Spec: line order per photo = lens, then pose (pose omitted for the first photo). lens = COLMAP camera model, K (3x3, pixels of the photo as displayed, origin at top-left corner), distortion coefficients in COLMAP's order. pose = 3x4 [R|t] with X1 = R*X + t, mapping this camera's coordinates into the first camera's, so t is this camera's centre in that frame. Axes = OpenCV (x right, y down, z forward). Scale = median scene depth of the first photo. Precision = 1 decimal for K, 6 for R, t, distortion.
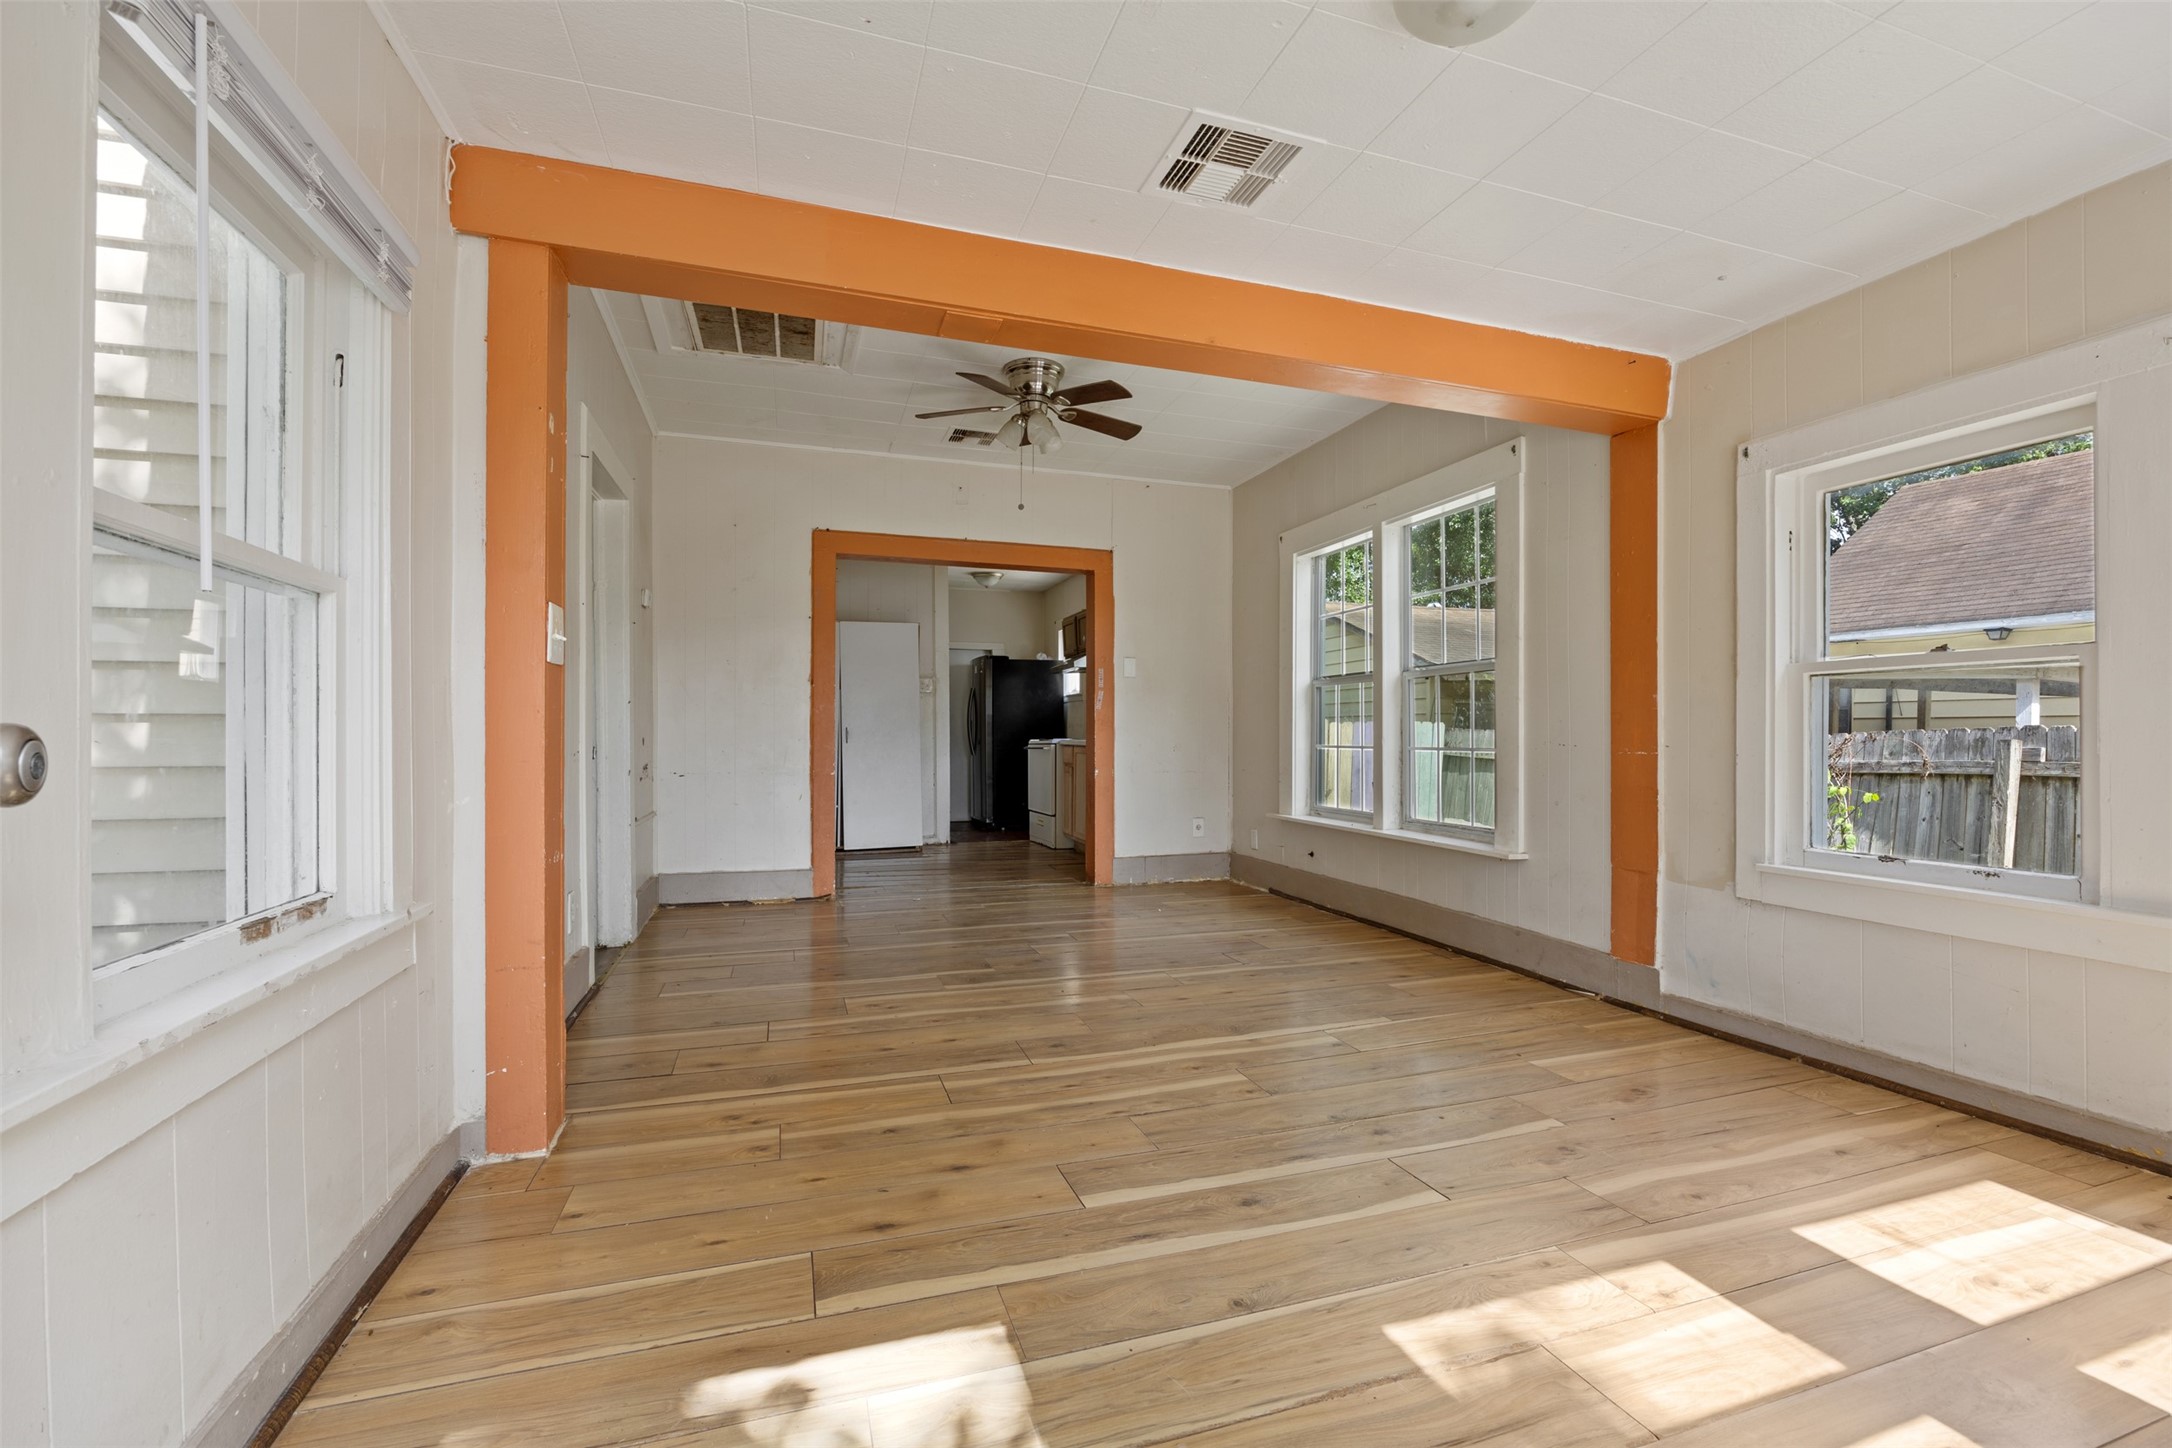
lens RADIAL K [[940.3, 0, 1094.1], [0, 940.3, 727.8], [0, 0, 1]] dist [-0.016744, 0.003490]
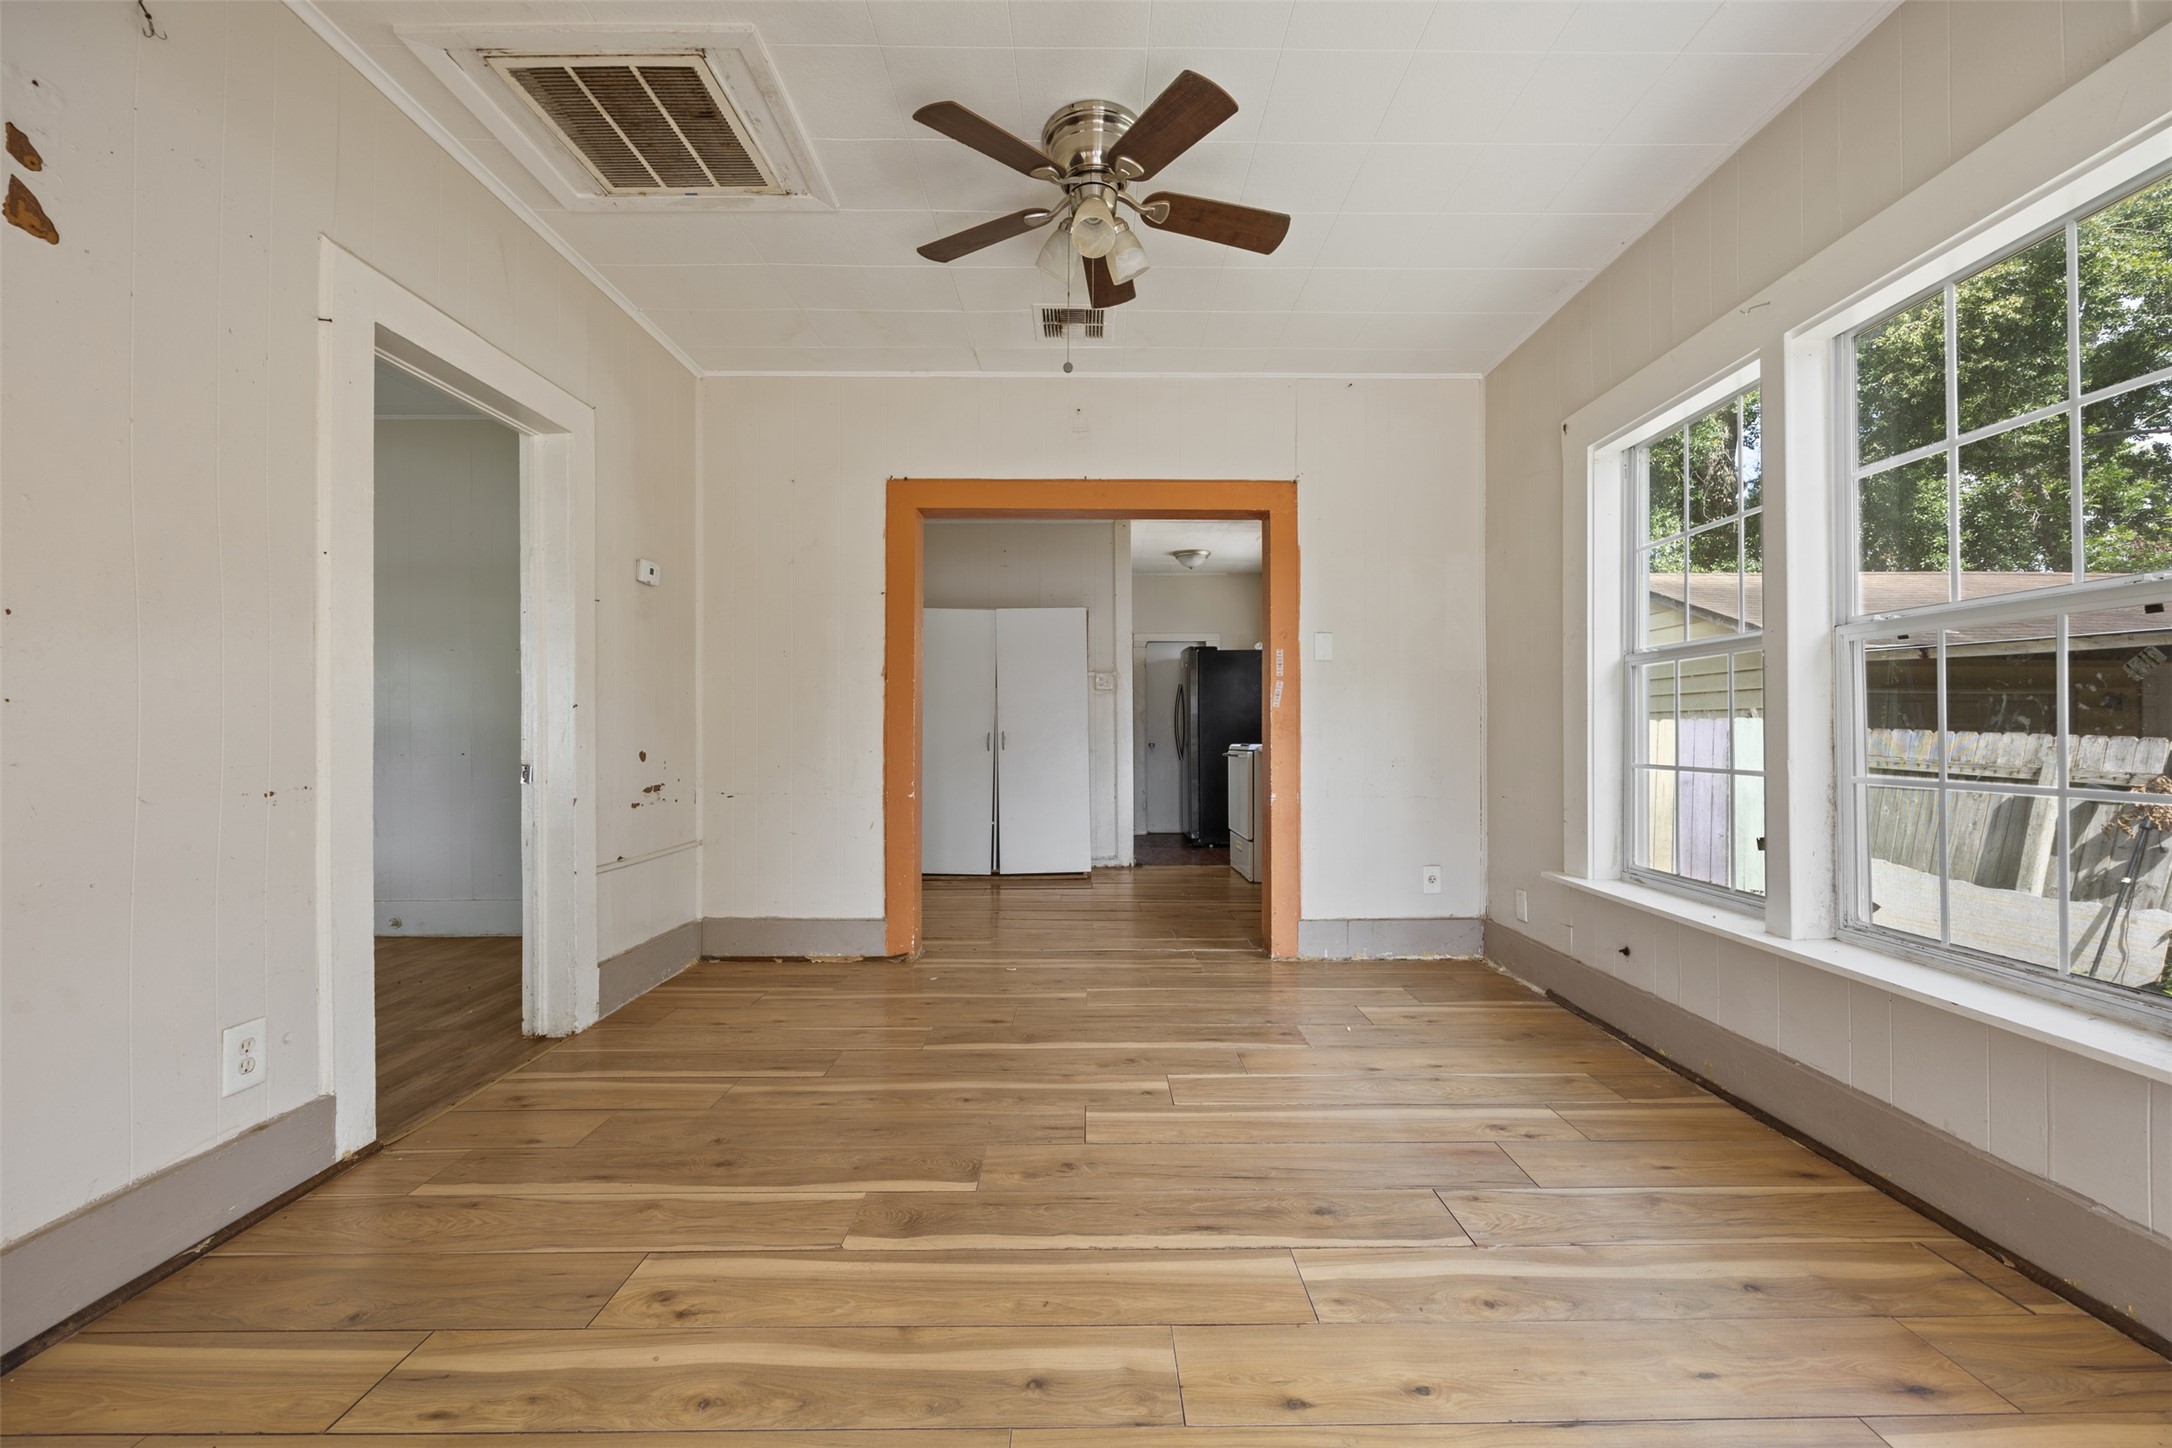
lens RADIAL K [[853.7, 0, 1096.5], [0, 853.7, 727.2], [0, 0, 1]] dist [-0.004544, 0.000215]
pose [[0.951460, -0.004938, -0.307733, 0.114665], [0.005917, 0.999980, 0.002251, -0.011080], [0.307716, -0.003963, 0.951470, 0.551247]]
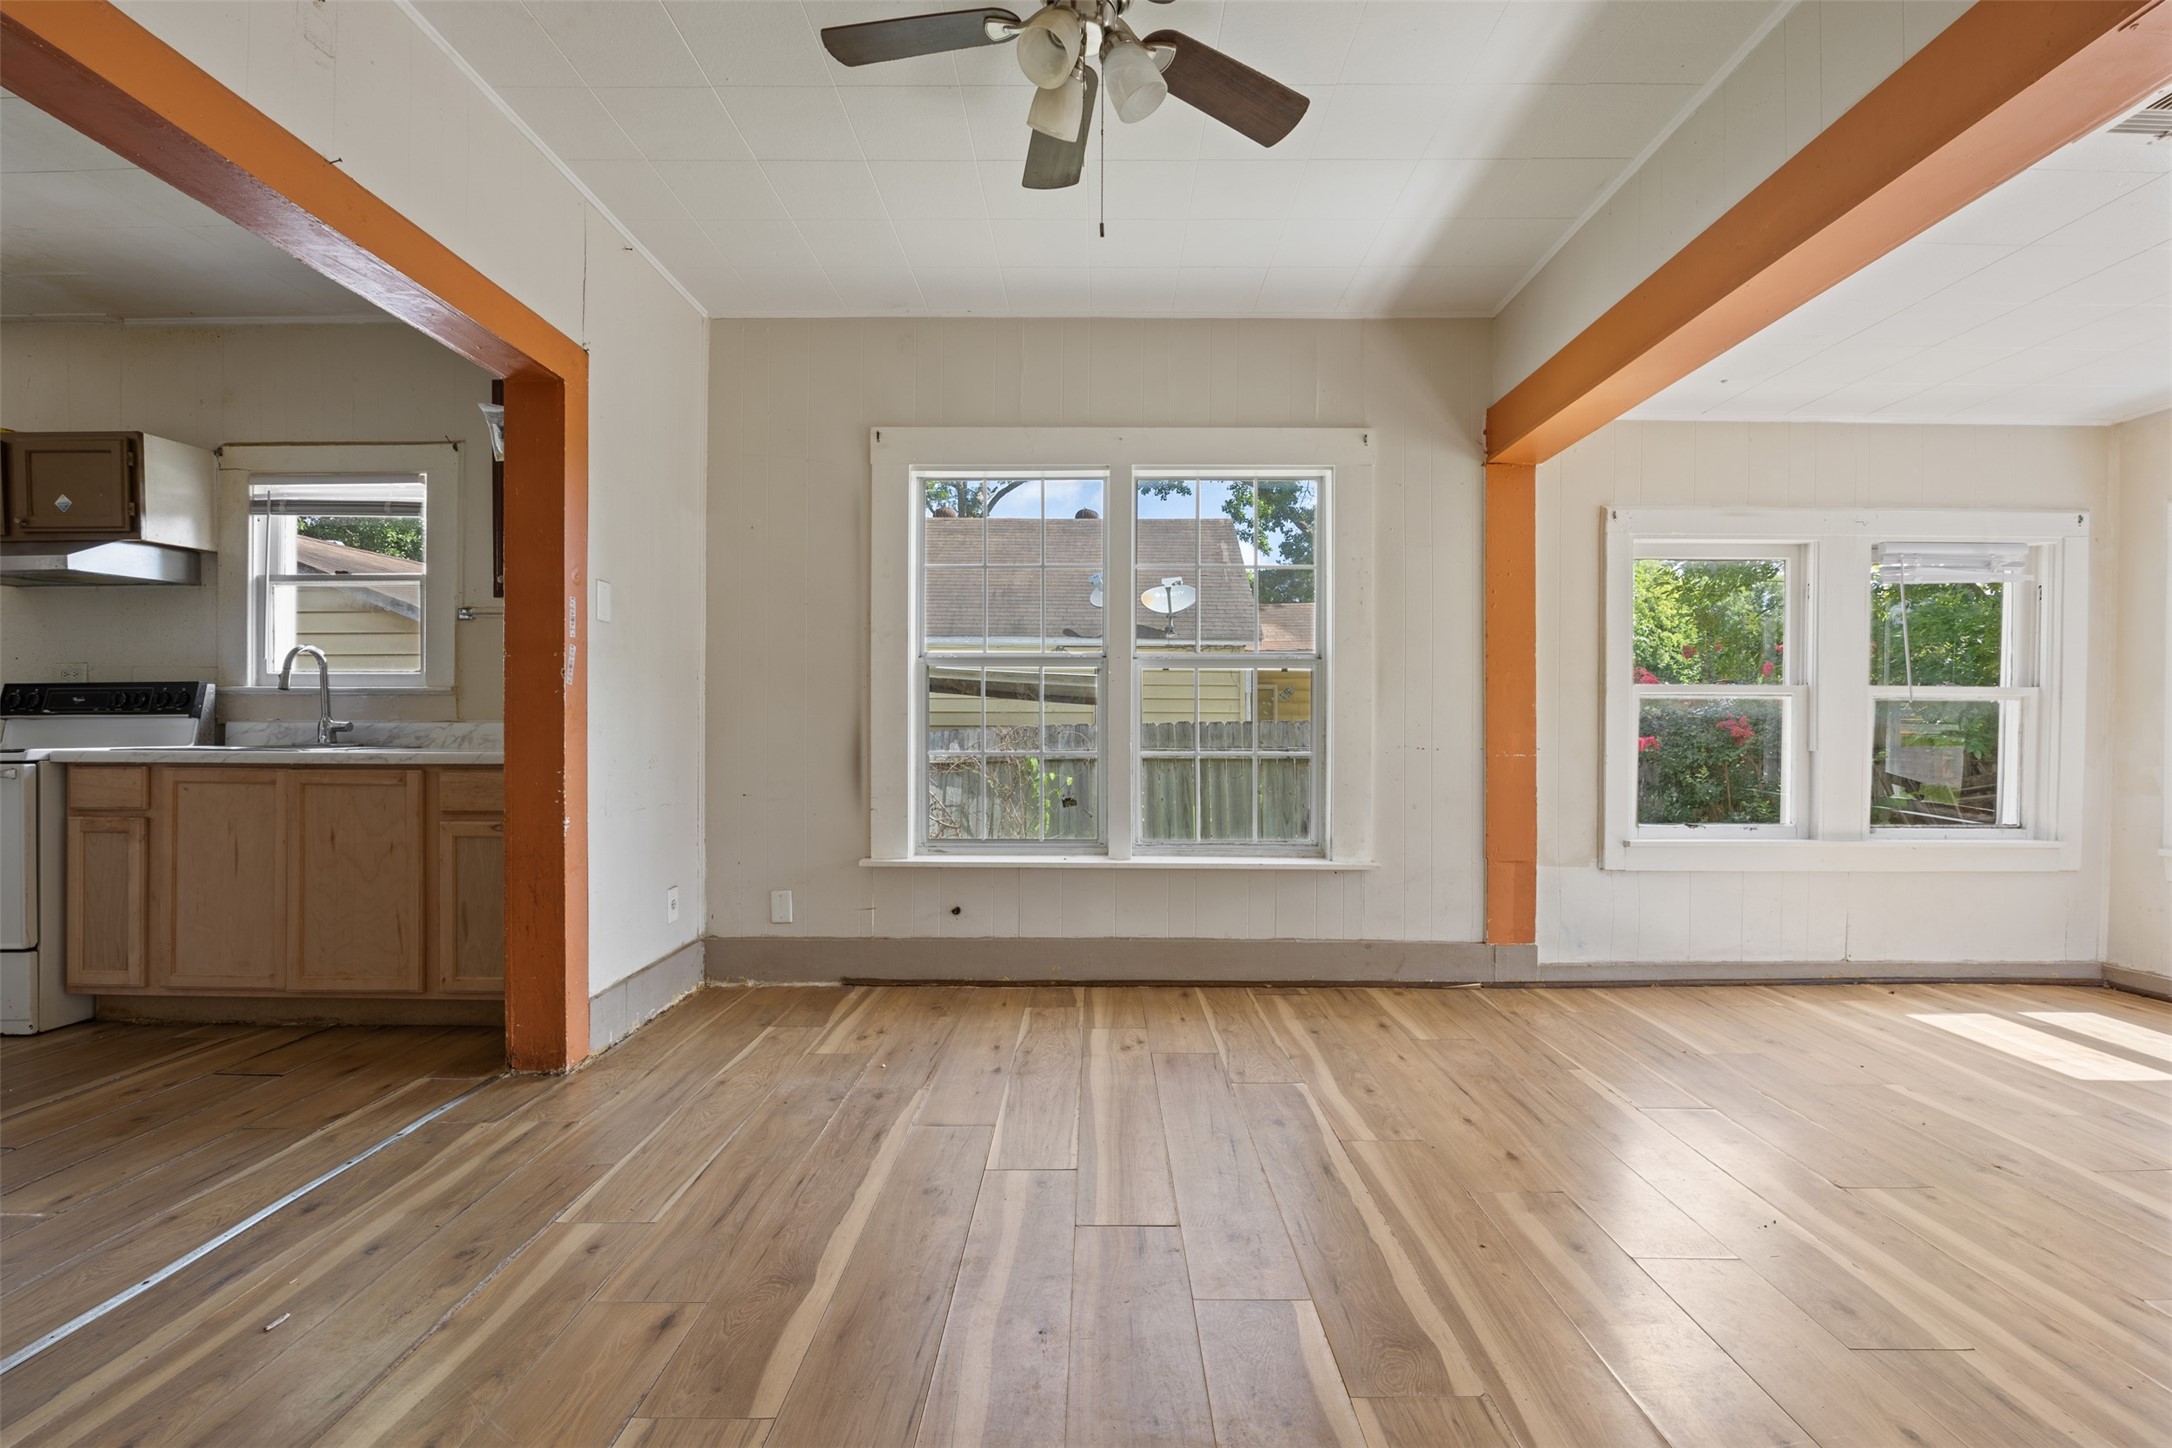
lens RADIAL K [[940.3, 0, 1094.1], [0, 940.3, 727.8], [0, 0, 1]] dist [-0.016744, 0.003490]
pose [[0.316548, -0.002500, 0.948573, -0.544182], [-0.010766, 0.999923, 0.006228, -0.007093], [-0.948515, -0.012183, 0.316497, 0.960686]]
